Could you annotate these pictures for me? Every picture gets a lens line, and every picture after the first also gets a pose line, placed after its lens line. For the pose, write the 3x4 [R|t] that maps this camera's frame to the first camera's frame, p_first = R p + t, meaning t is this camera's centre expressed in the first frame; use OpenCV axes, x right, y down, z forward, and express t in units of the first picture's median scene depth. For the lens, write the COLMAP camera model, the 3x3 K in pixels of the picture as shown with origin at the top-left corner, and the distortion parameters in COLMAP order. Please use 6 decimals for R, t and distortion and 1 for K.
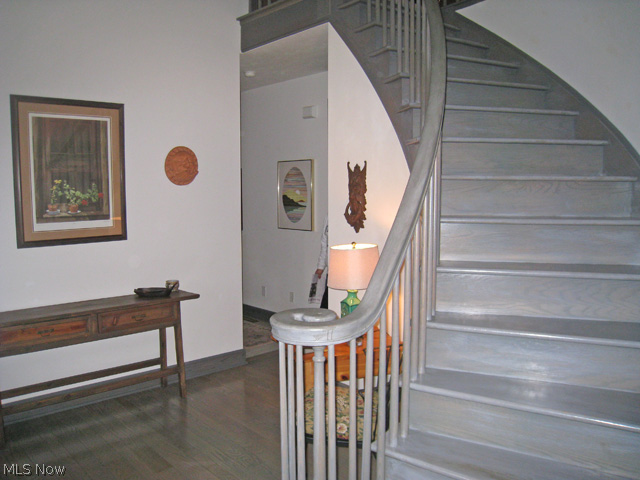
lens RADIAL K [[520.0, 0, 311.0], [0, 520.0, 241.8], [0, 0, 1]] dist [-0.173021, 0.120746]
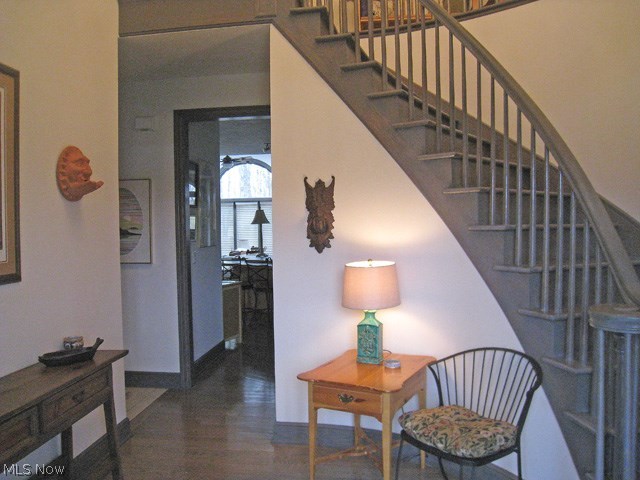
lens RADIAL K [[520.0, 0, 311.0], [0, 520.0, 241.8], [0, 0, 1]] dist [-0.173021, 0.120746]
pose [[0.755540, -0.028120, 0.654499, -0.515962], [0.078223, 0.995803, -0.047515, 0.004892], [-0.650416, 0.087096, 0.754568, 0.299124]]
